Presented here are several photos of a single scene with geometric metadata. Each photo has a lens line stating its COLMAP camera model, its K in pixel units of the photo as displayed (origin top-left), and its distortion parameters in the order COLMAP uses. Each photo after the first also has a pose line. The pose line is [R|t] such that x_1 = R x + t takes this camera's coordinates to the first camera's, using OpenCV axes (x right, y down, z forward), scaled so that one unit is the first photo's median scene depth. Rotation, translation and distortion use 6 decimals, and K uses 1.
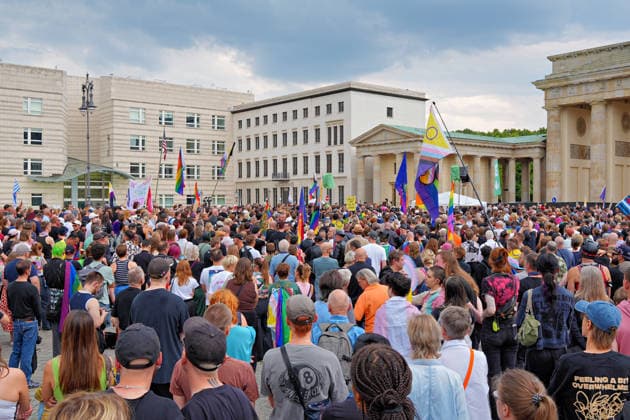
lens RADIAL K [[660.0, 0, 315.0], [0, 660.0, 210.0], [0, 0, 1]] dist [-0.004871, 0.012574]
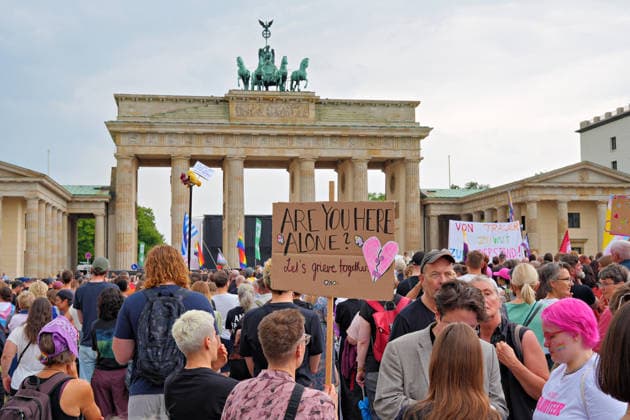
lens RADIAL K [[866.3, 0, 315.0], [0, 866.3, 210.0], [0, 0, 1]] dist [-0.003818, 0.023258]
pose [[0.506499, 0.061712, 0.860030, -0.436505], [0.014467, 0.996687, -0.080037, 0.003524], [-0.862119, 0.052981, 0.503928, 0.236343]]
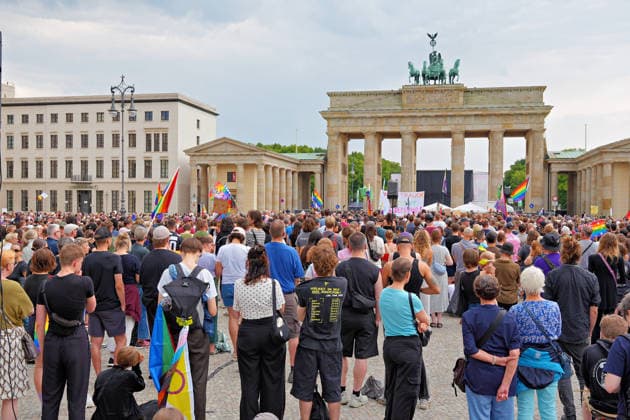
lens RADIAL K [[660.0, 0, 315.0], [0, 660.0, 210.0], [0, 0, 1]] dist [-0.004871, 0.012574]
pose [[0.785196, 0.007403, 0.619203, -0.430035], [-0.005357, 0.999972, -0.005163, -0.002303], [-0.619224, 0.000737, 0.785214, 0.029135]]
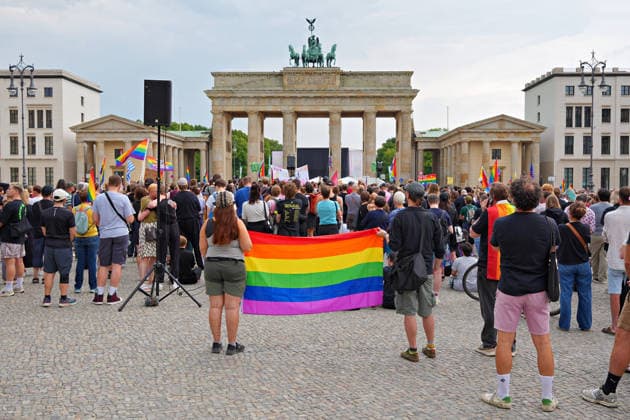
lens RADIAL K [[660.0, 0, 315.0], [0, 660.0, 210.0], [0, 0, 1]] dist [-0.004871, 0.012574]
pose [[0.657245, -0.023697, 0.753304, -0.485228], [0.003811, 0.999597, 0.028120, 0.002734], [-0.753667, -0.015610, 0.657071, -0.010072]]
